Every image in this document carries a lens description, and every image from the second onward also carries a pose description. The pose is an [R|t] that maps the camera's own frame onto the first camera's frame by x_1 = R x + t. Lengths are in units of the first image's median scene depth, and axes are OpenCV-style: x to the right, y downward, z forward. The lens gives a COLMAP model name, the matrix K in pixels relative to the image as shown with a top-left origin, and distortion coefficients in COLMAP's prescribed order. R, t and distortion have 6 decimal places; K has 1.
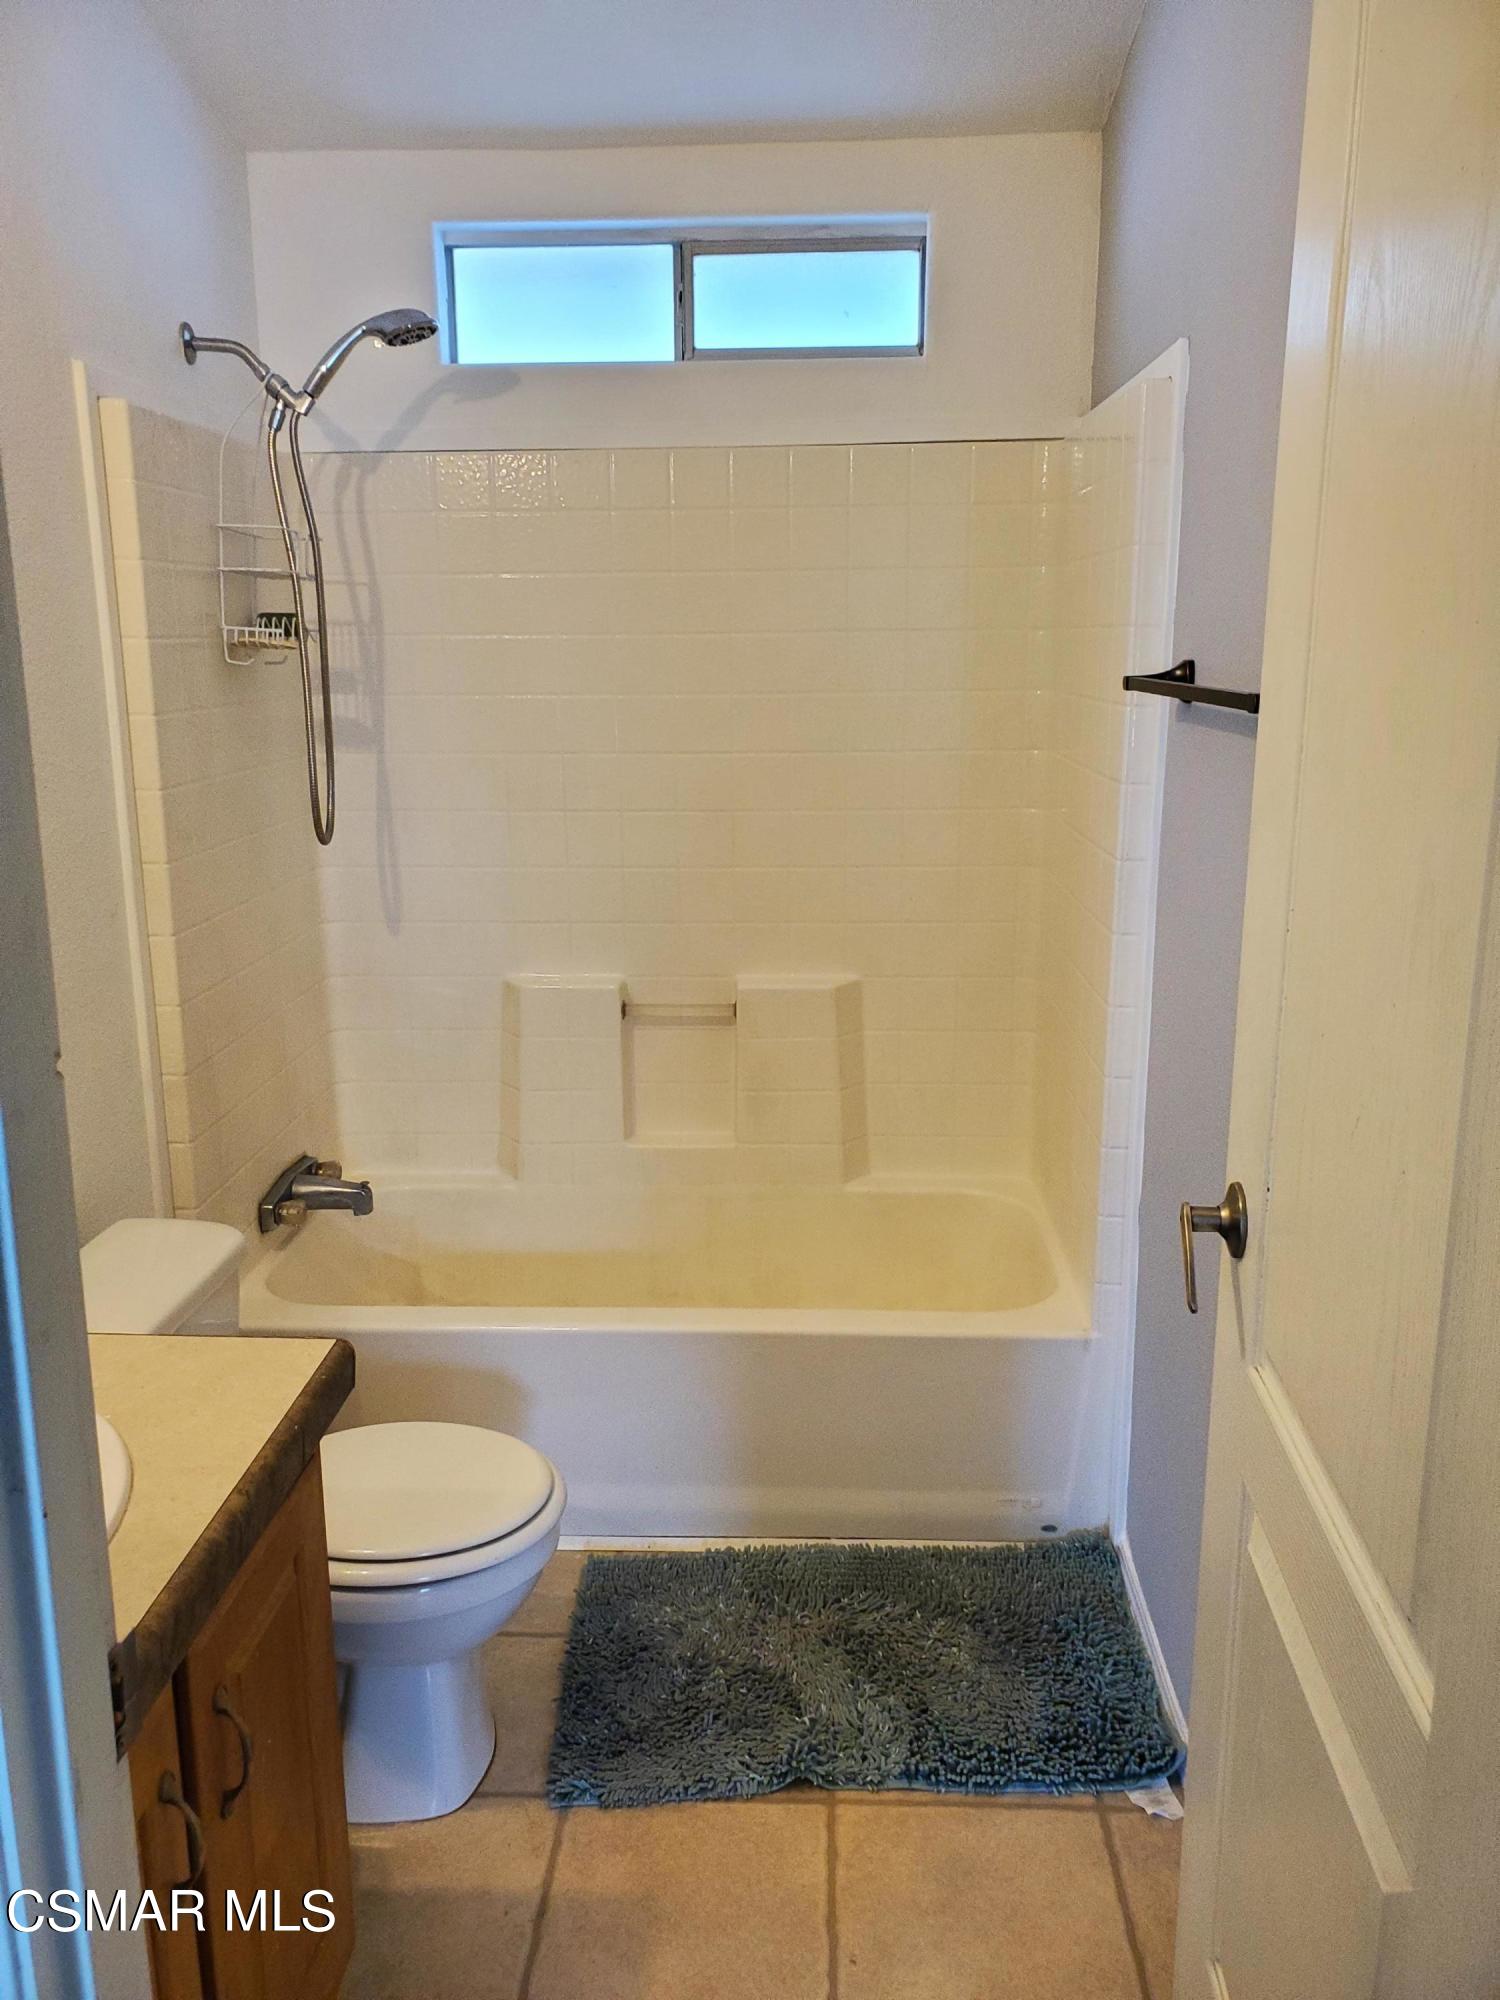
lens RADIAL K [[1590.1, 0, 750.0], [0, 1590.1, 1000.0], [0, 0, 1]] dist [-0.009099, -0.000423]
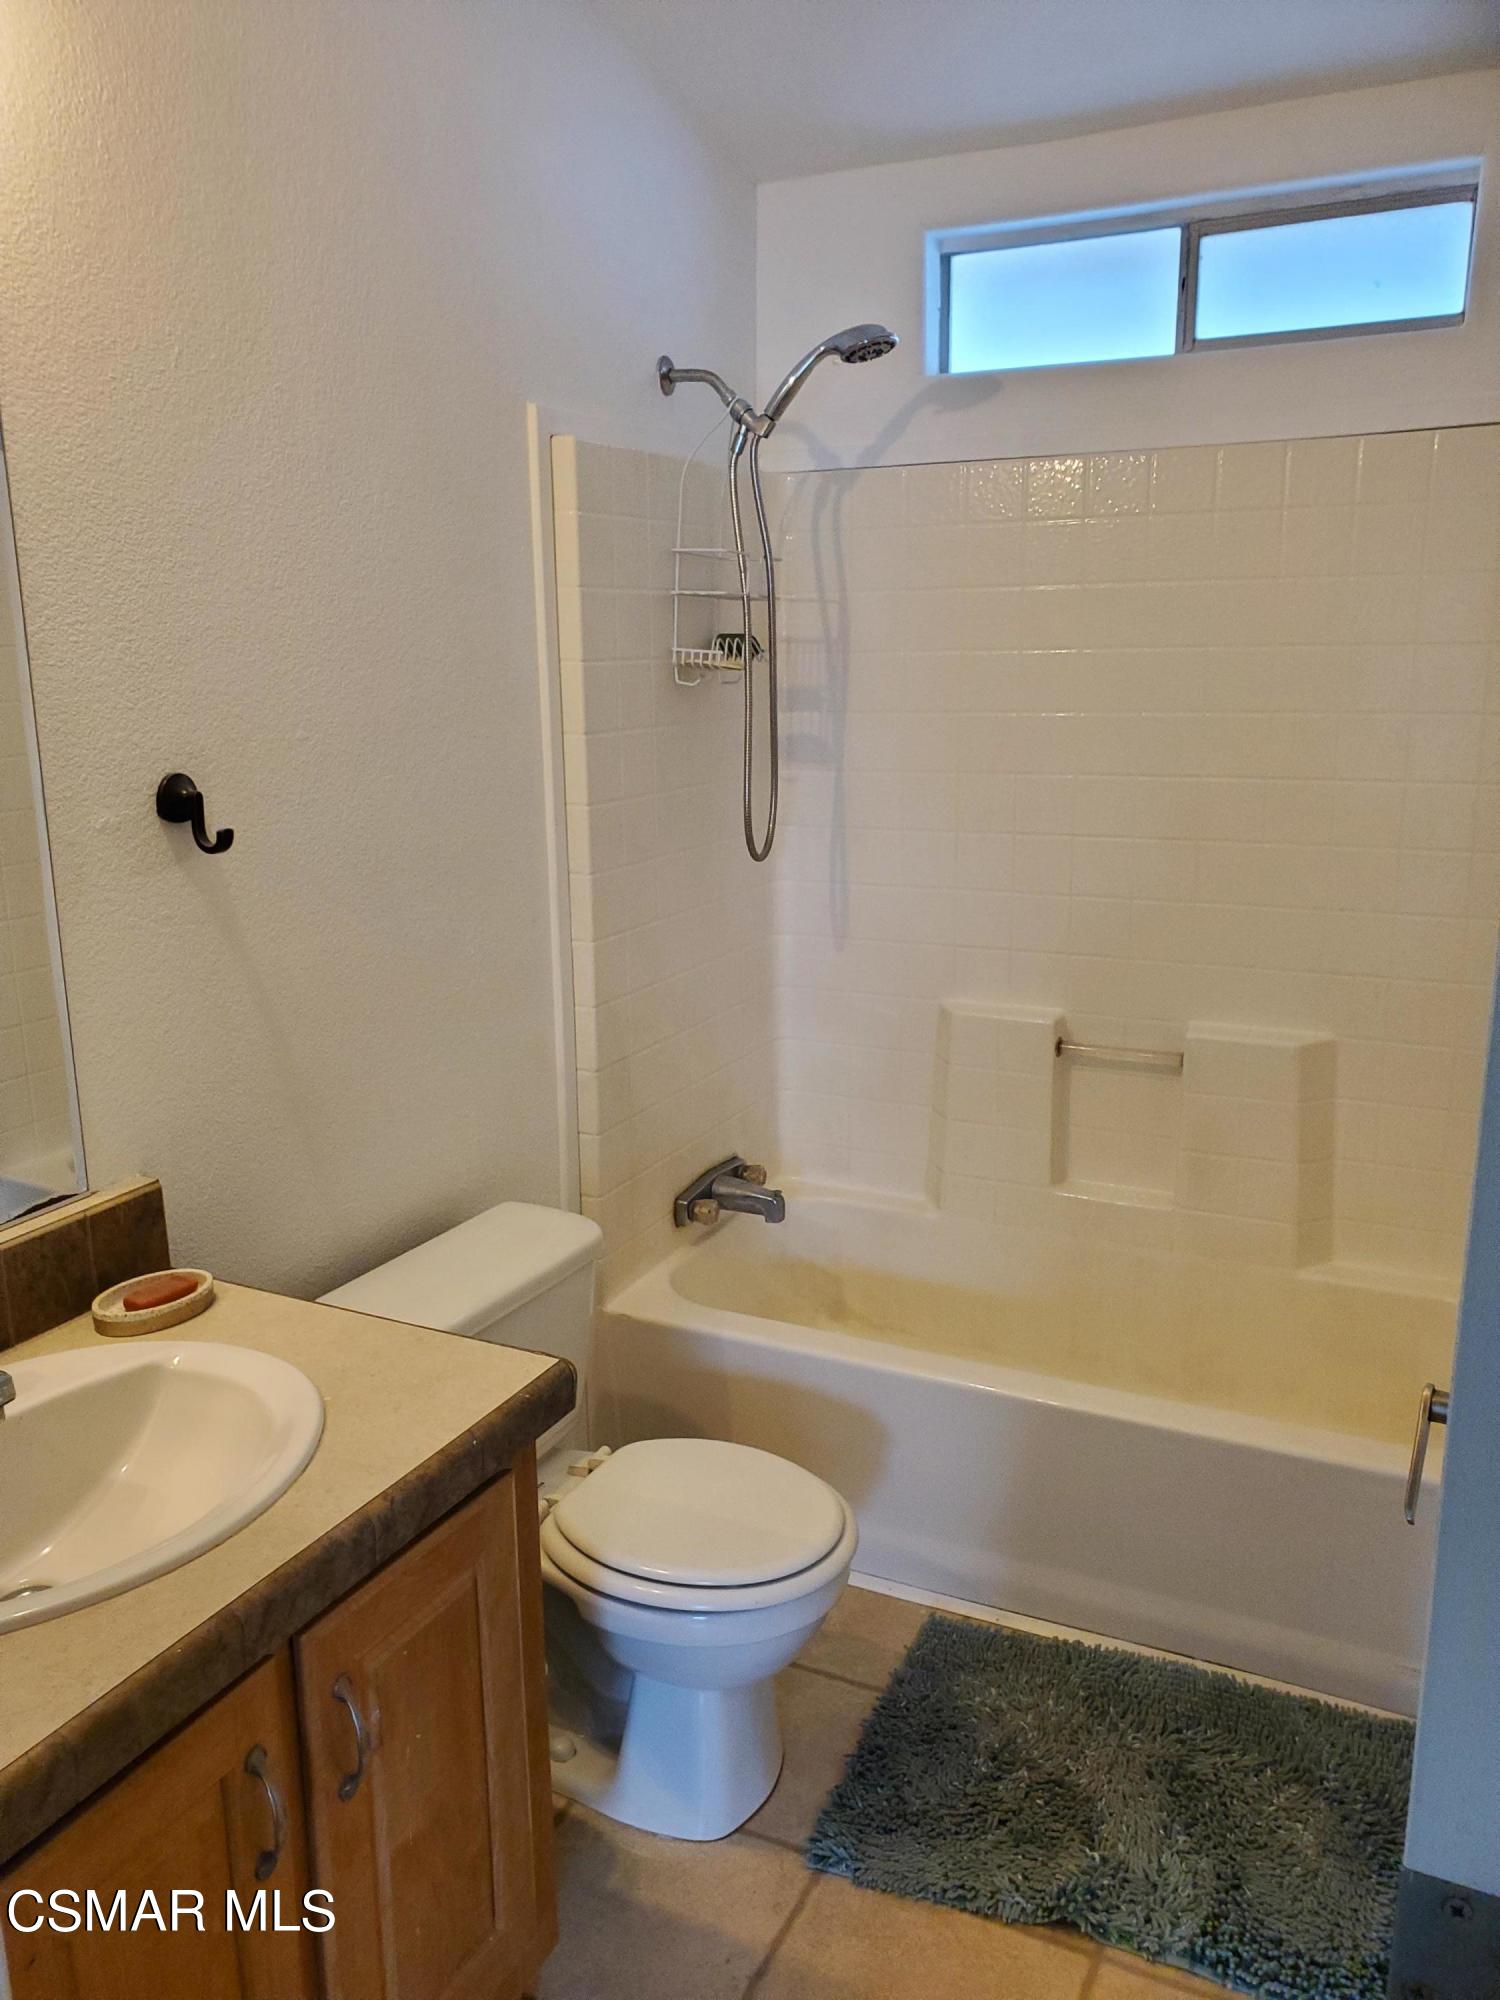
lens RADIAL K [[1570.7, 0, 750.0], [0, 1570.7, 1000.0], [0, 0, 1]] dist [0.001912, -0.005481]
pose [[0.908570, 0.087485, -0.408470, 0.156070], [-0.085606, 0.996065, 0.022918, -0.032059], [0.408868, 0.014144, 0.912484, 0.081716]]
